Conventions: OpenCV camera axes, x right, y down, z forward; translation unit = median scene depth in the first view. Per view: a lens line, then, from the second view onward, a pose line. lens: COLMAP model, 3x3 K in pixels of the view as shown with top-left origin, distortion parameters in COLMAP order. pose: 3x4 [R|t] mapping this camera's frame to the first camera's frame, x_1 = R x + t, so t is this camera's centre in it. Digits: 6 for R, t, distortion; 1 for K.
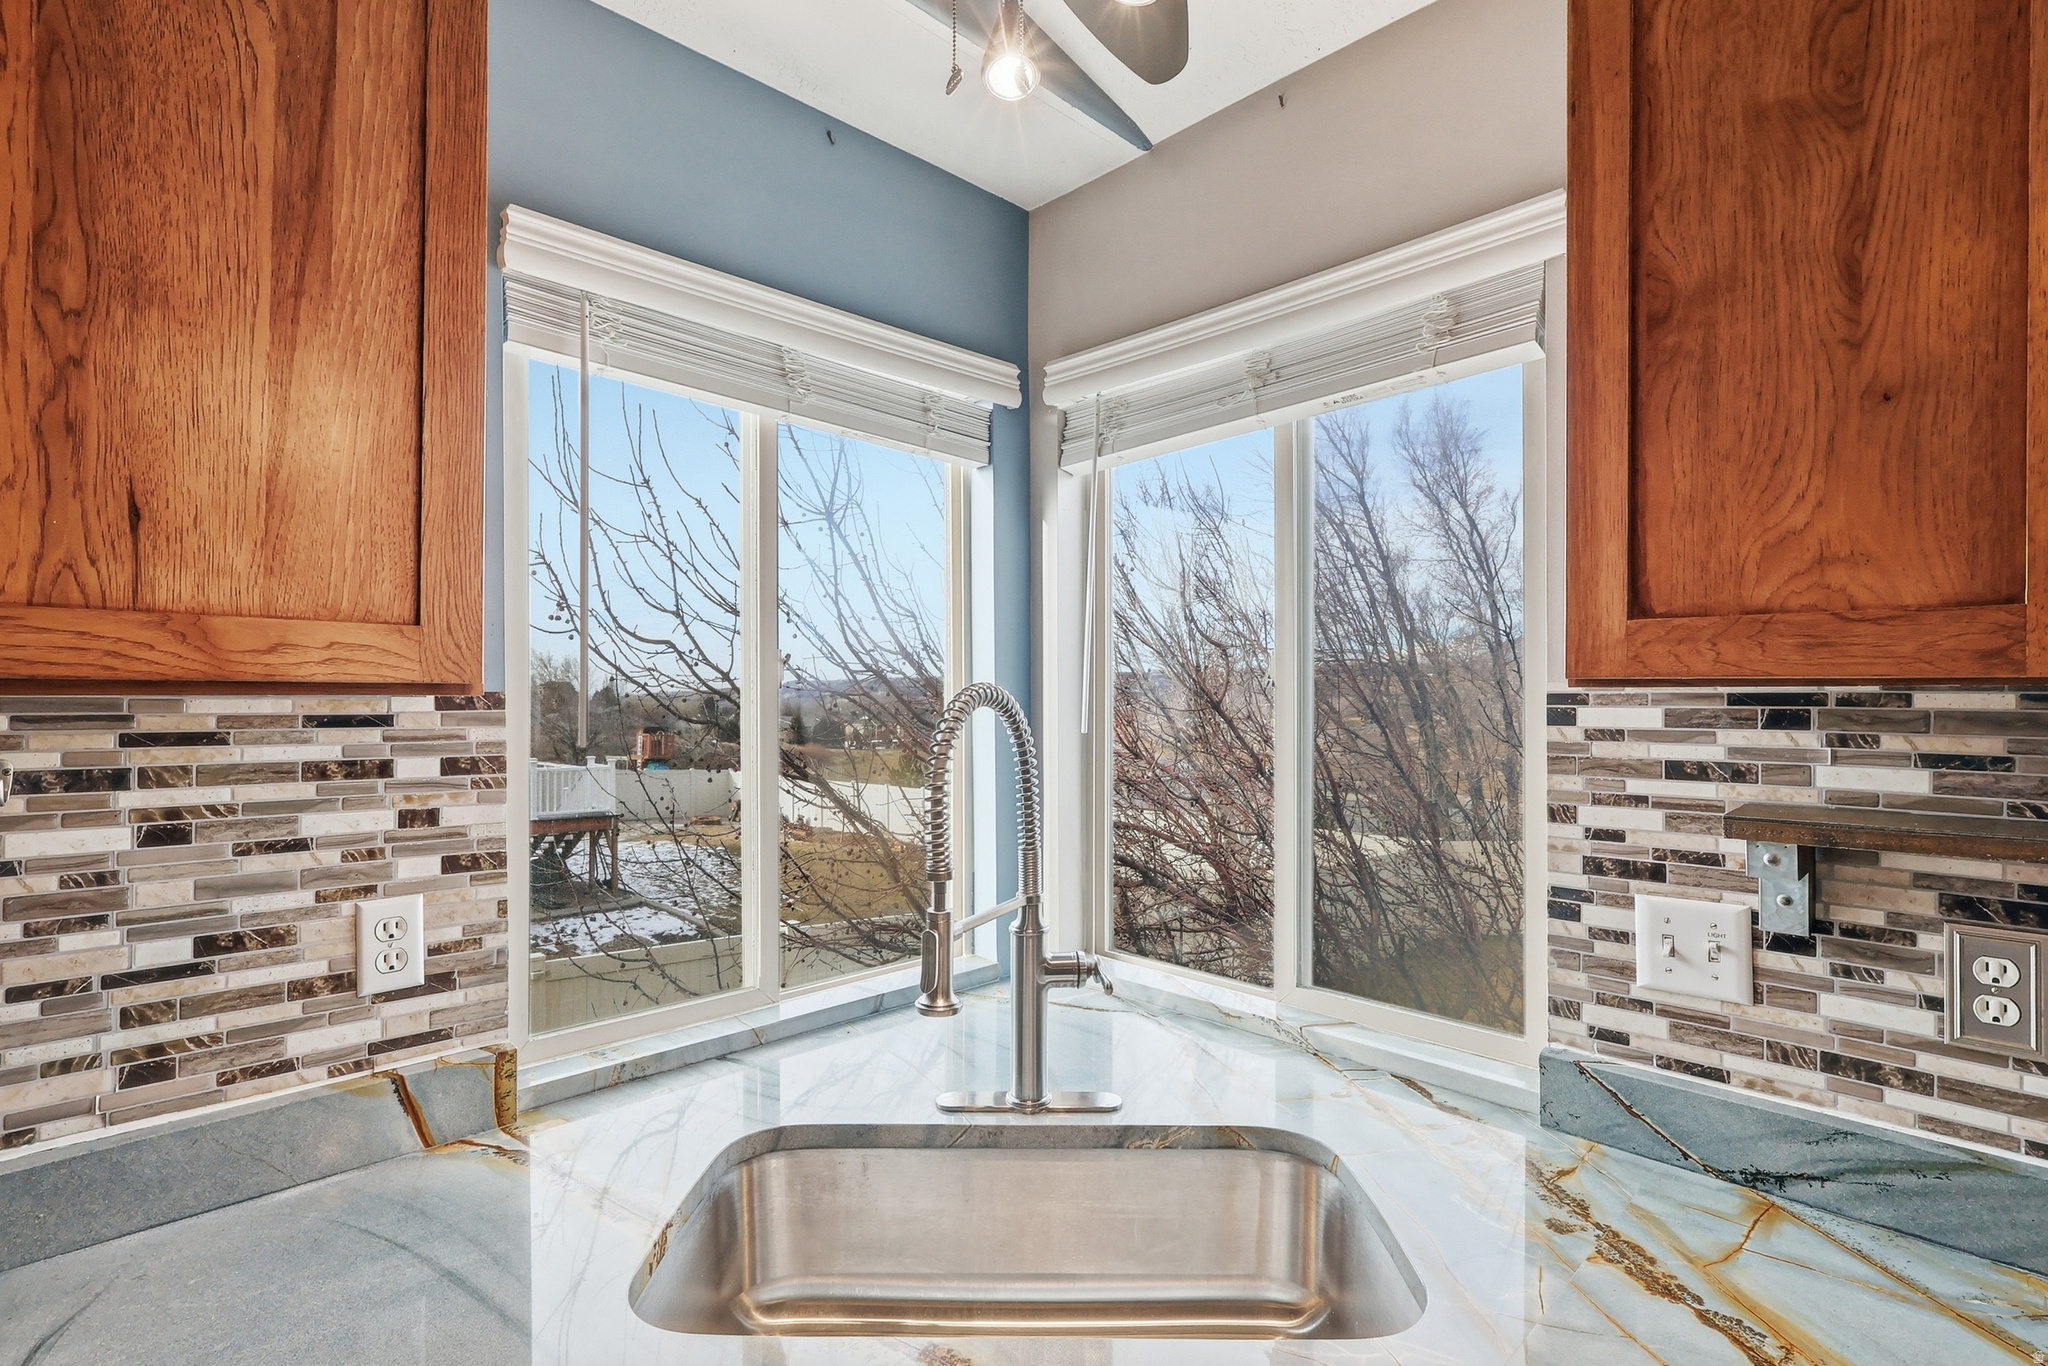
lens RADIAL K [[954.9, 0, 1024.0], [0, 954.9, 688.6], [0, 0, 1]] dist [0.001943, -0.000381]
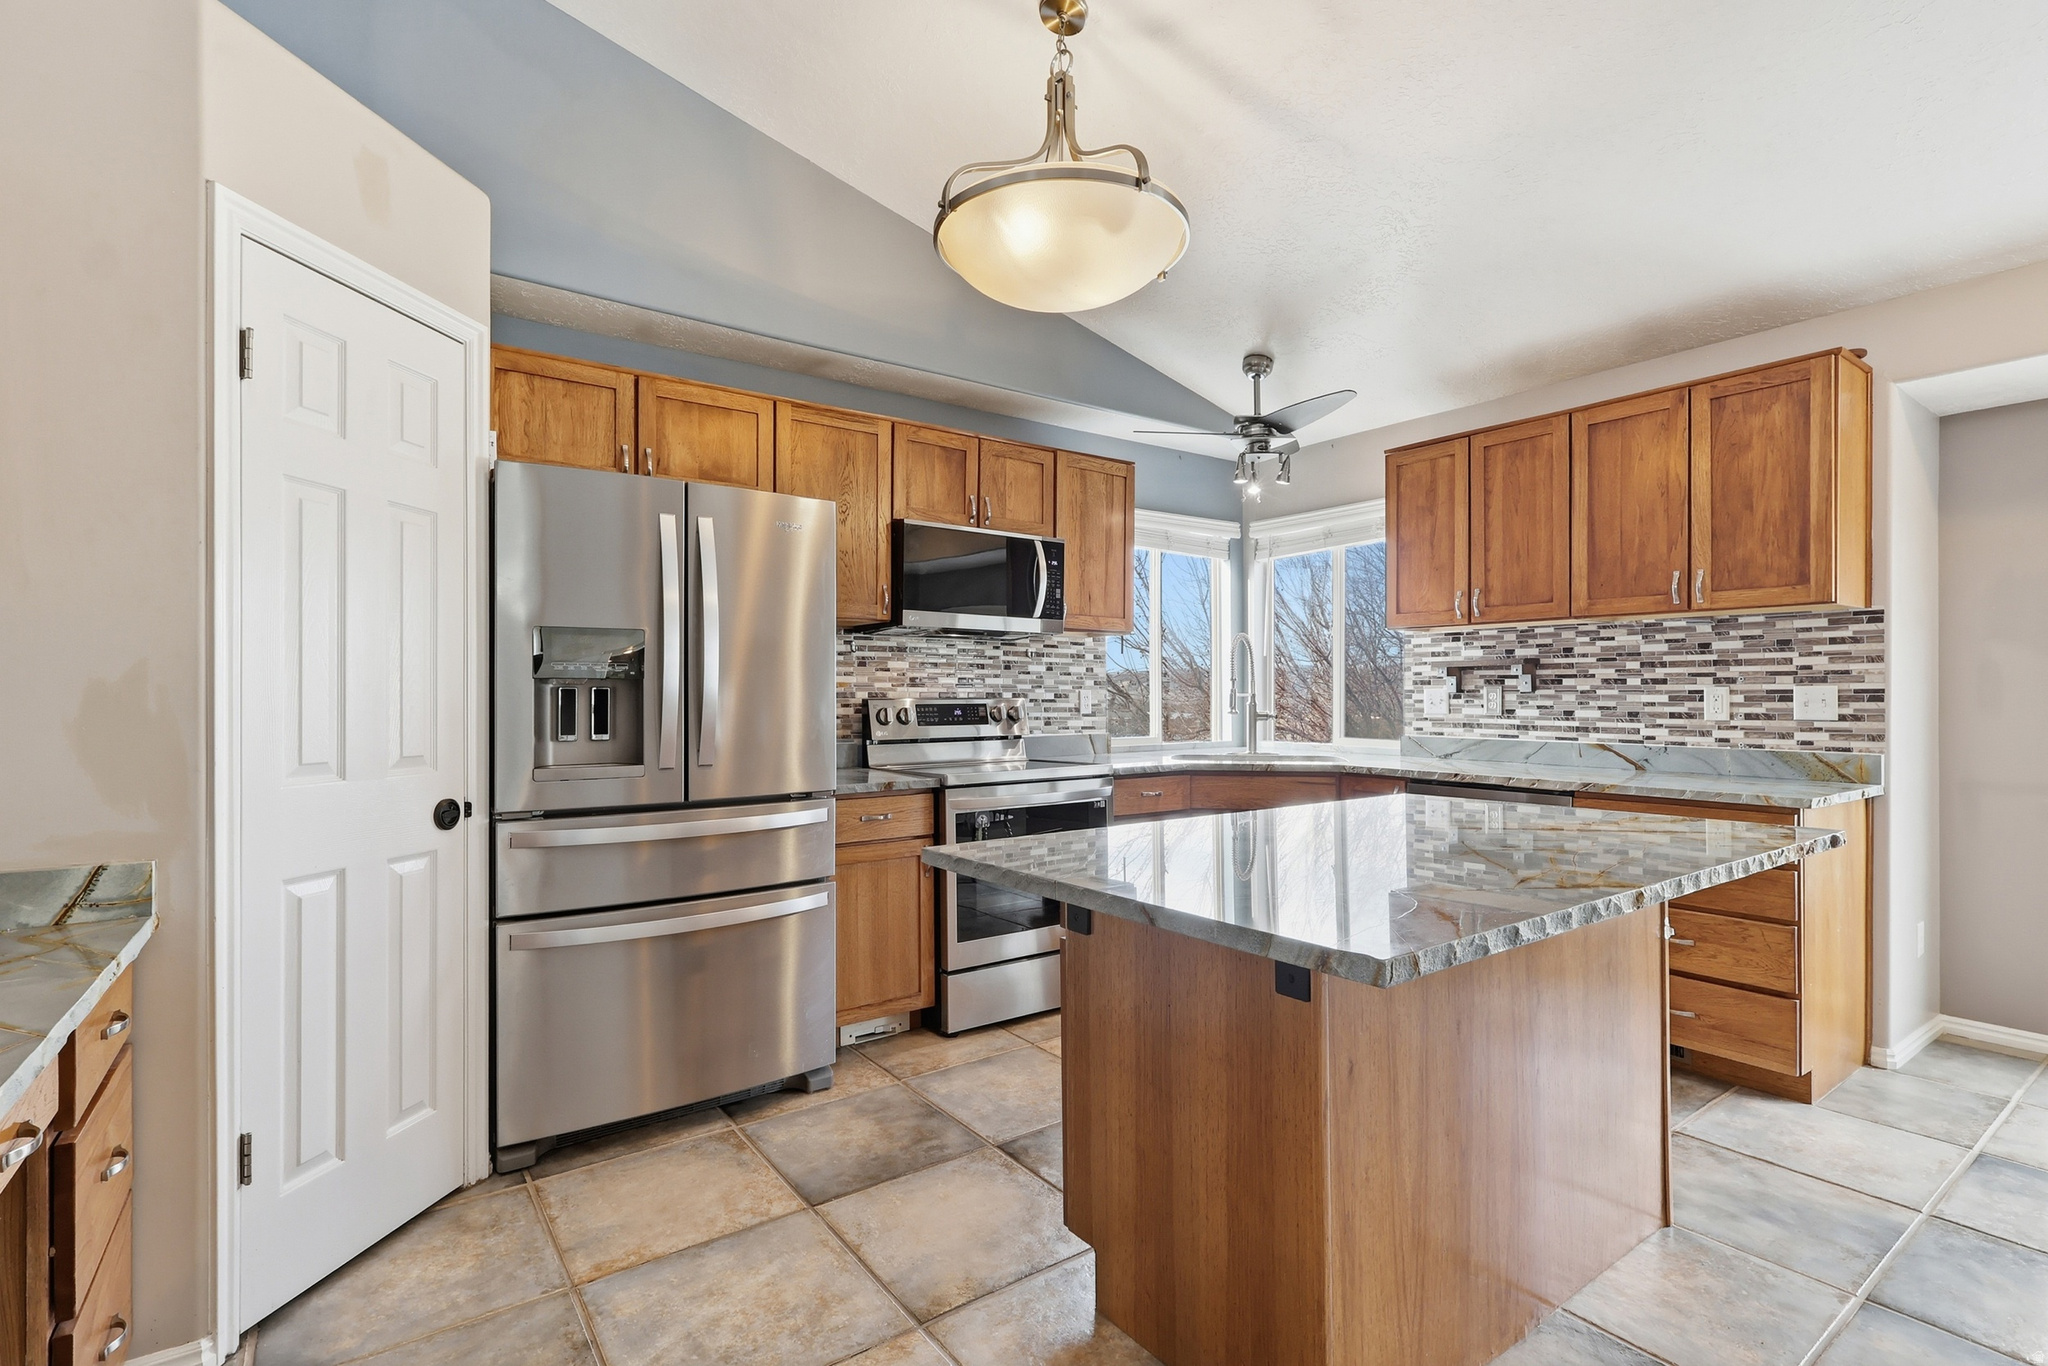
lens RADIAL K [[954.9, 0, 1016.5], [0, 954.9, 687.2], [0, 0, 1]] dist [0.001943, -0.000381]
pose [[0.987588, -0.000262, -0.157069, -0.352778], [0.000124, 1.000000, -0.000887, 0.226354], [0.157069, 0.000856, 0.987587, -3.069317]]
